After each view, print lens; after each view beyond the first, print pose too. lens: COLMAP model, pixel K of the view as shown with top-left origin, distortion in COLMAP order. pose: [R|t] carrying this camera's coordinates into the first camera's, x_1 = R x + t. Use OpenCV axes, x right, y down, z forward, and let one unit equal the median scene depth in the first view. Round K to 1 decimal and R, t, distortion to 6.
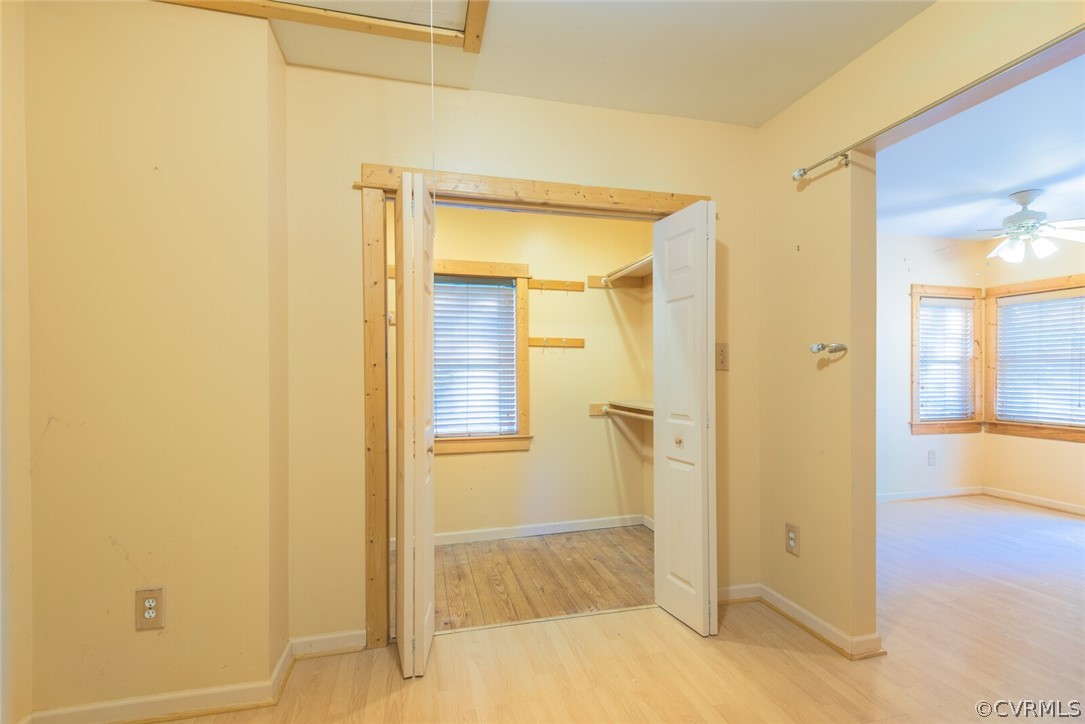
lens RADIAL K [[495.0, 0, 552.5], [0, 495.0, 373.1], [0, 0, 1]] dist [0.014615, -0.007361]
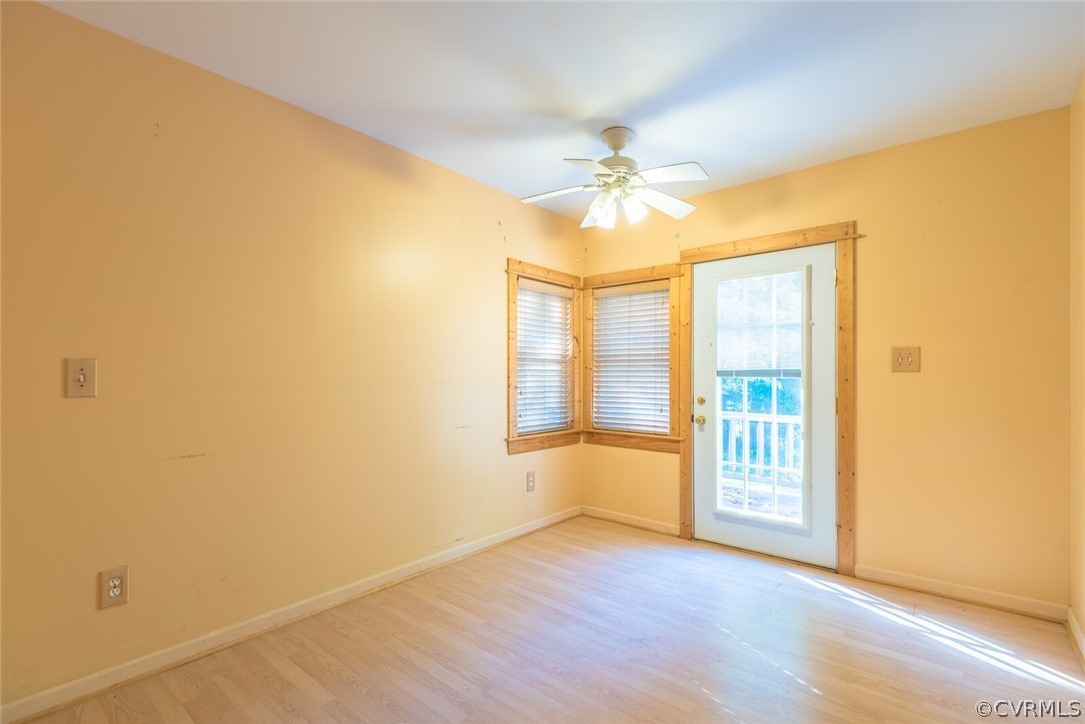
lens RADIAL K [[495.0, 0, 529.3], [0, 495.0, 371.7], [0, 0, 1]] dist [0.014615, -0.007361]
pose [[0.835184, 0.006897, 0.549928, 0.320887], [-0.001210, 0.999942, -0.010702, 0.004215], [-0.549970, 0.008273, 0.835144, 0.337049]]
